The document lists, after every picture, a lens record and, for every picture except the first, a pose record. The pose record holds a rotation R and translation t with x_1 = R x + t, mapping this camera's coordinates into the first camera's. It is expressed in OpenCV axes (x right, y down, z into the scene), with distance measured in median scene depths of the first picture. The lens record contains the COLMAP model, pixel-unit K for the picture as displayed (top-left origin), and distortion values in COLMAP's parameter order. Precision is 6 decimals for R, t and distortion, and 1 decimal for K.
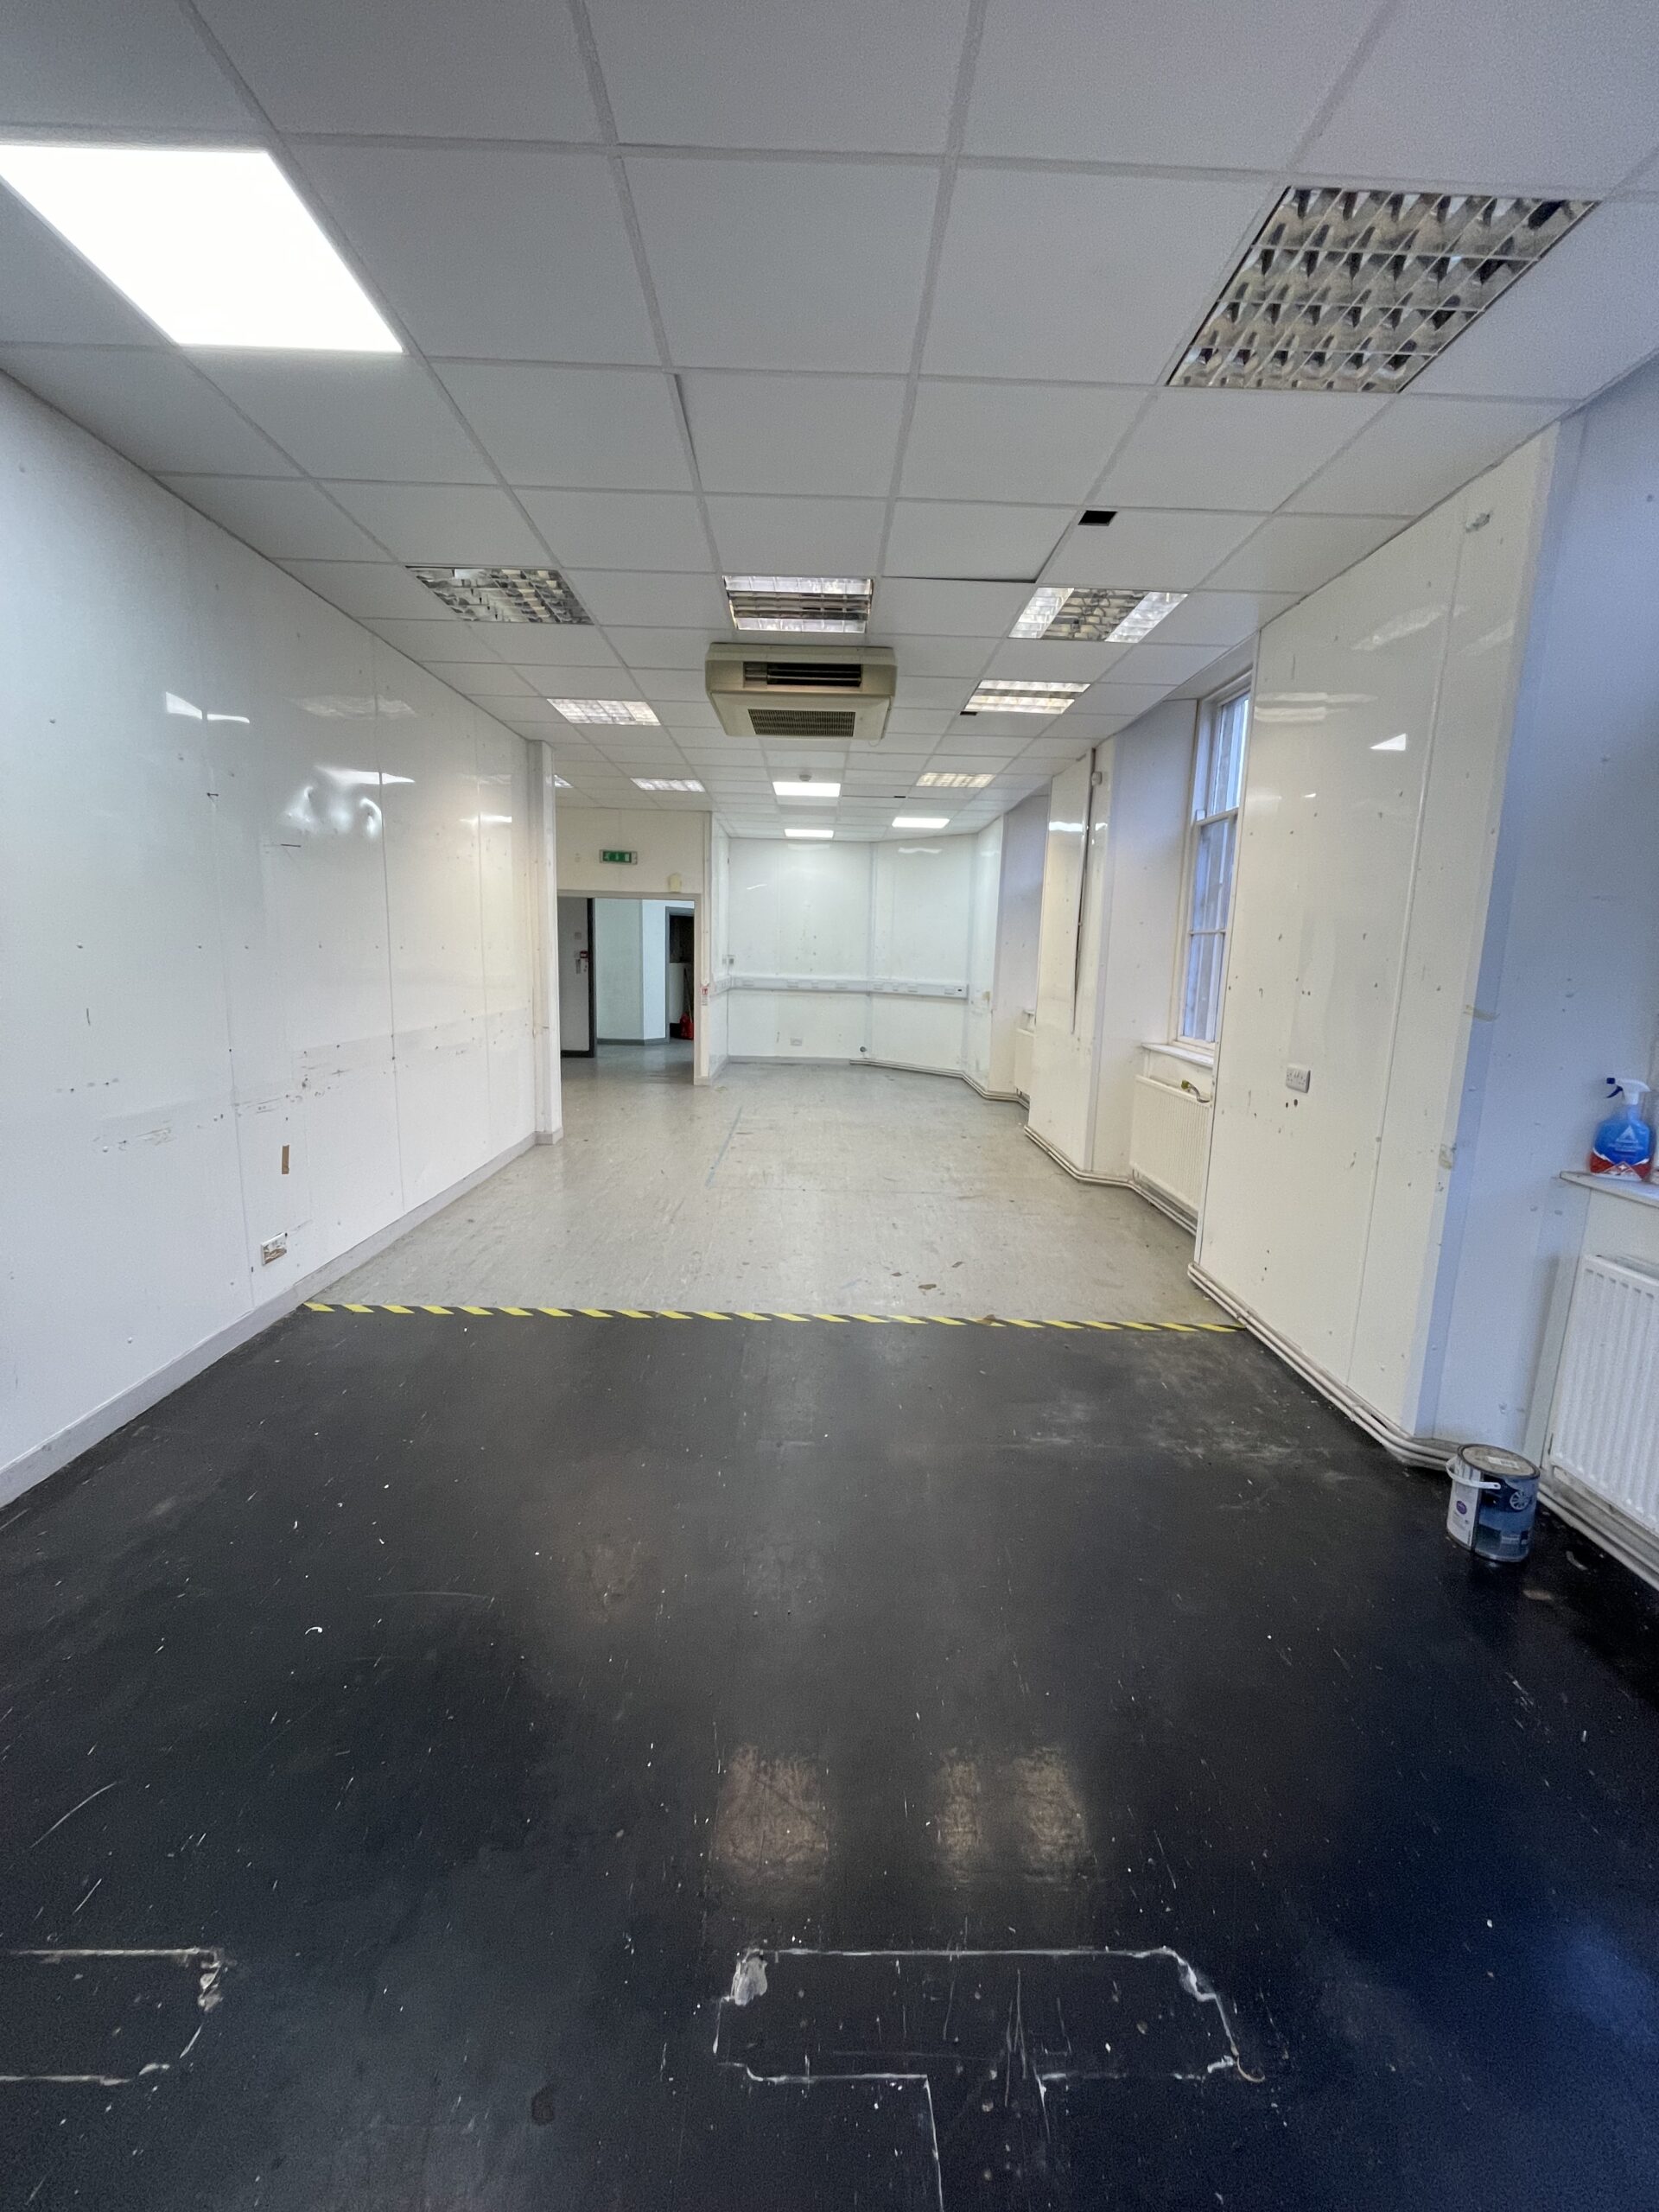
lens RADIAL K [[891.2, 0, 829.1], [0, 891.2, 1103.4], [0, 0, 1]] dist [-0.008180, 0.000002]
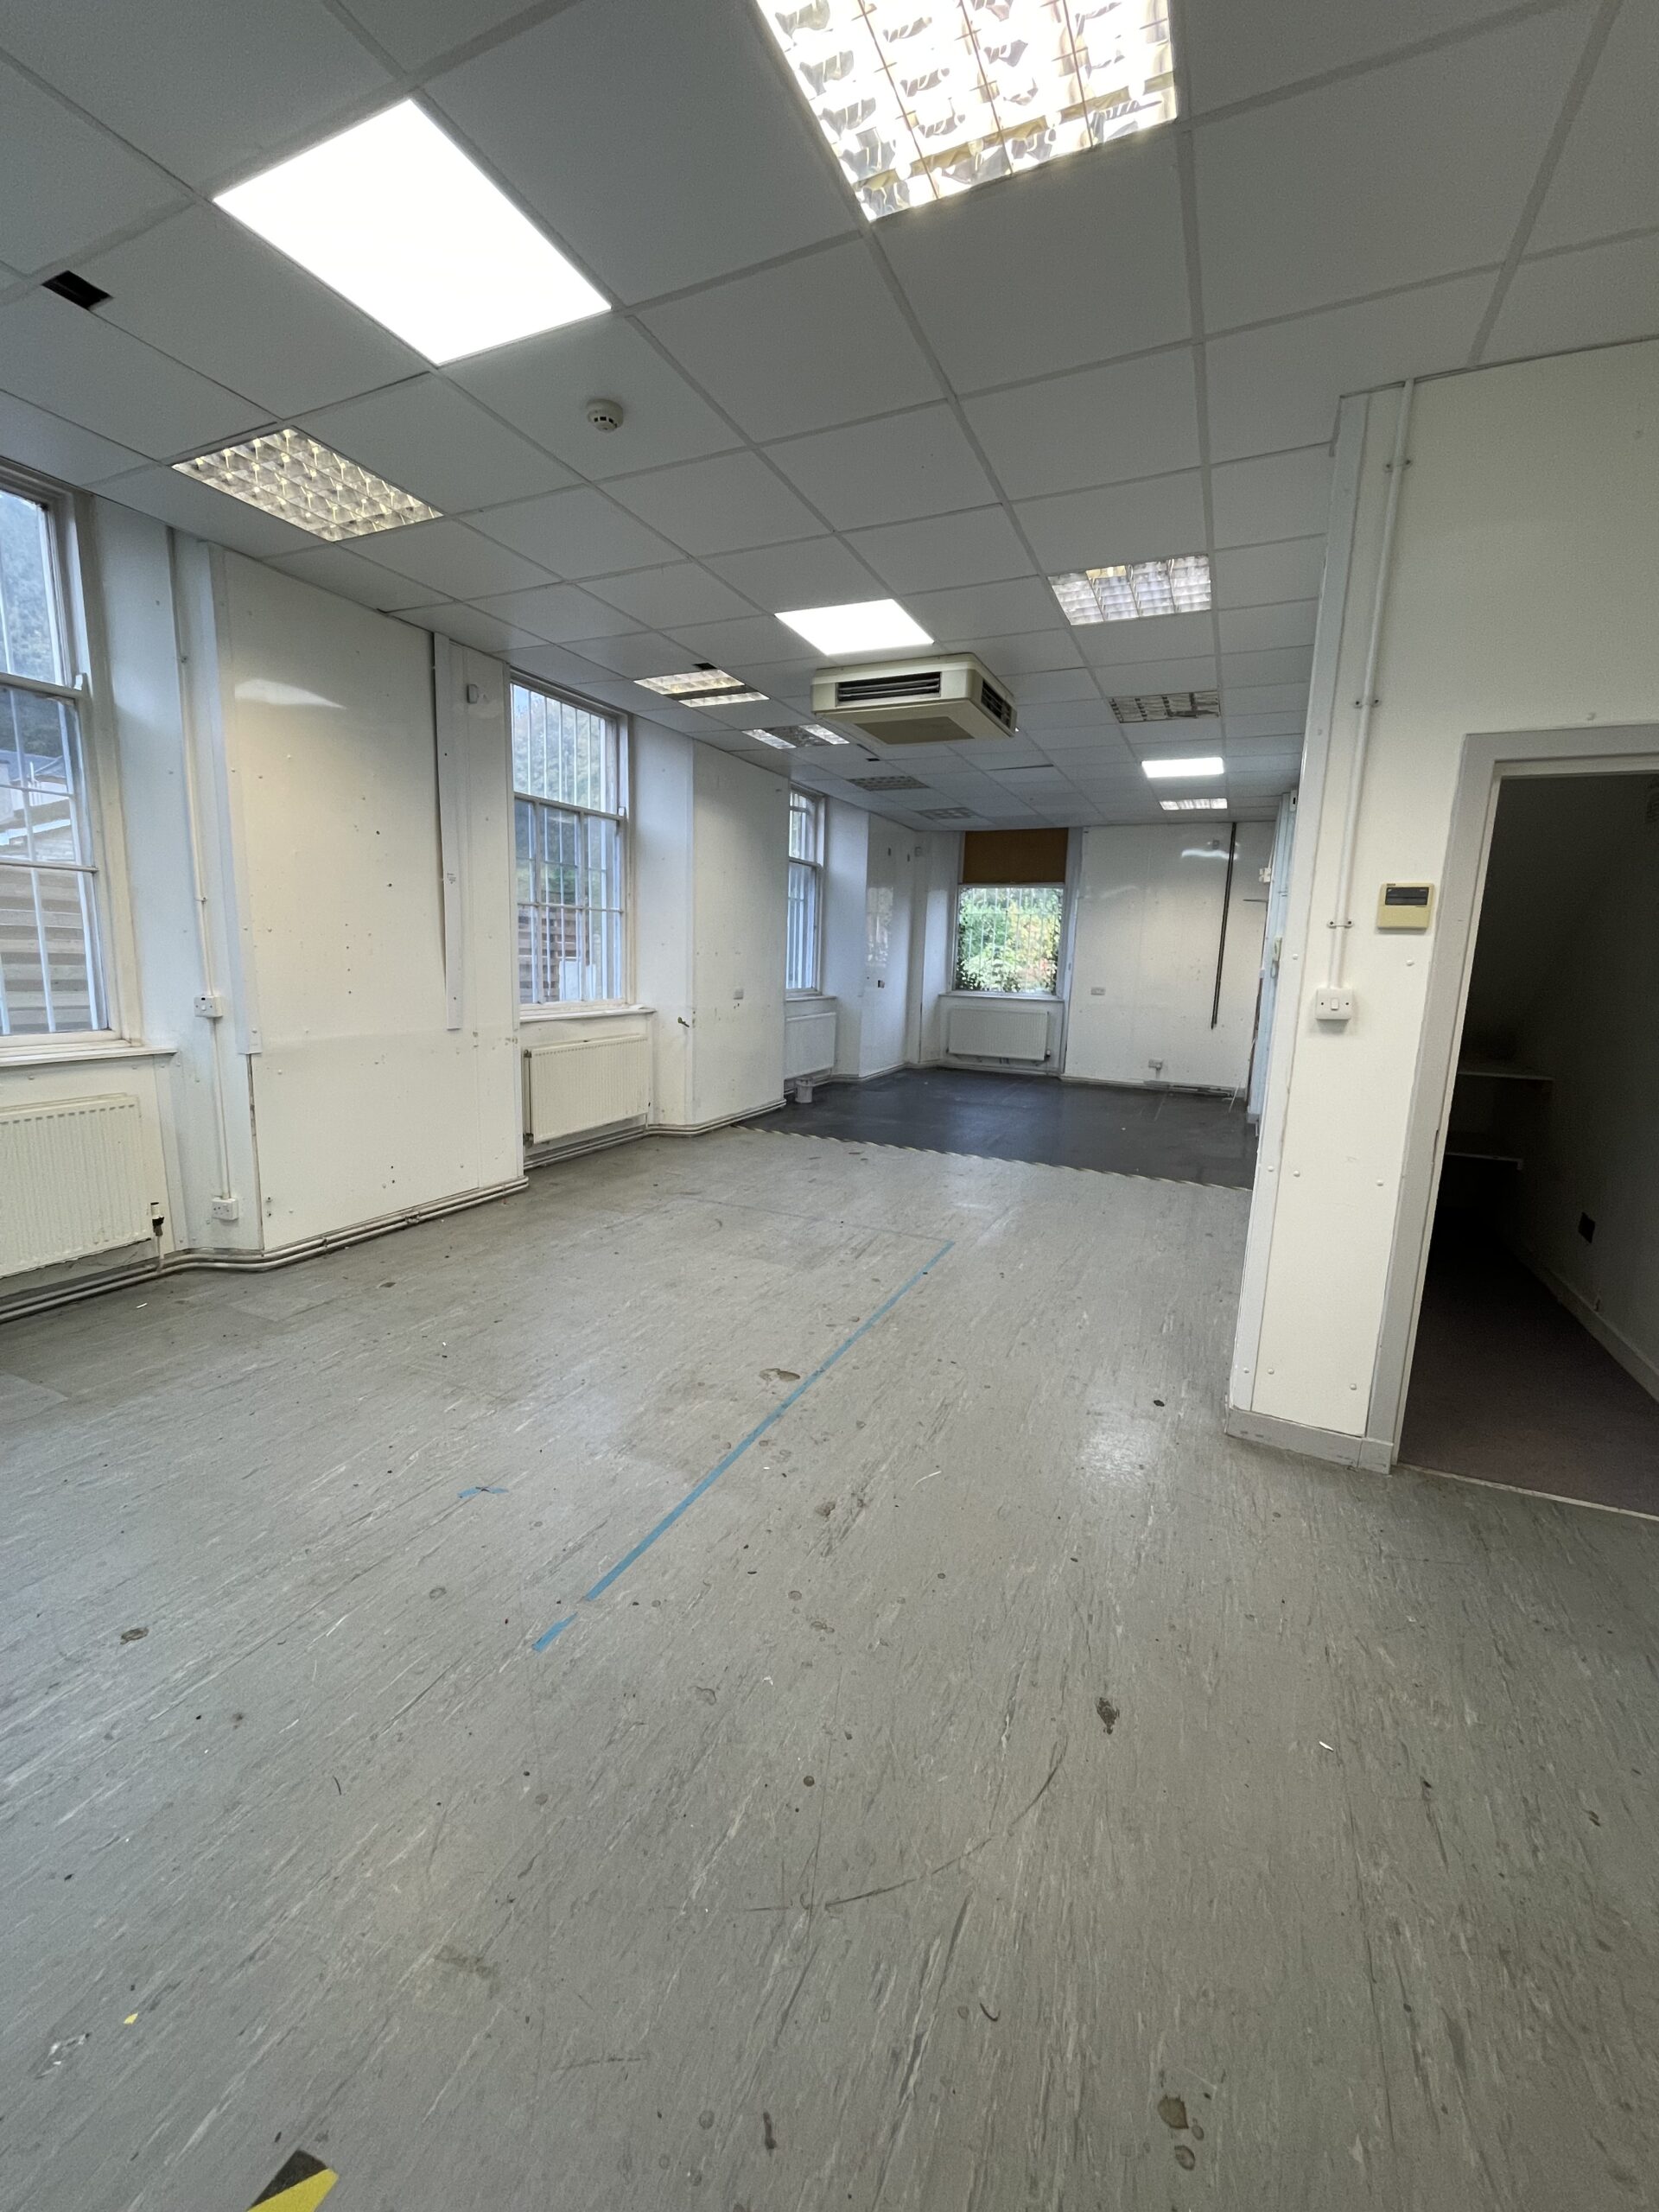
lens RADIAL K [[891.2, 0, 825.1], [0, 891.2, 1103.0], [0, 0, 1]] dist [-0.008180, 0.000002]
pose [[-0.901375, -0.114680, 0.417577, -0.352367], [0.030845, 0.944844, 0.326065, -0.283280], [-0.431939, 0.306787, -0.848122, 1.691503]]
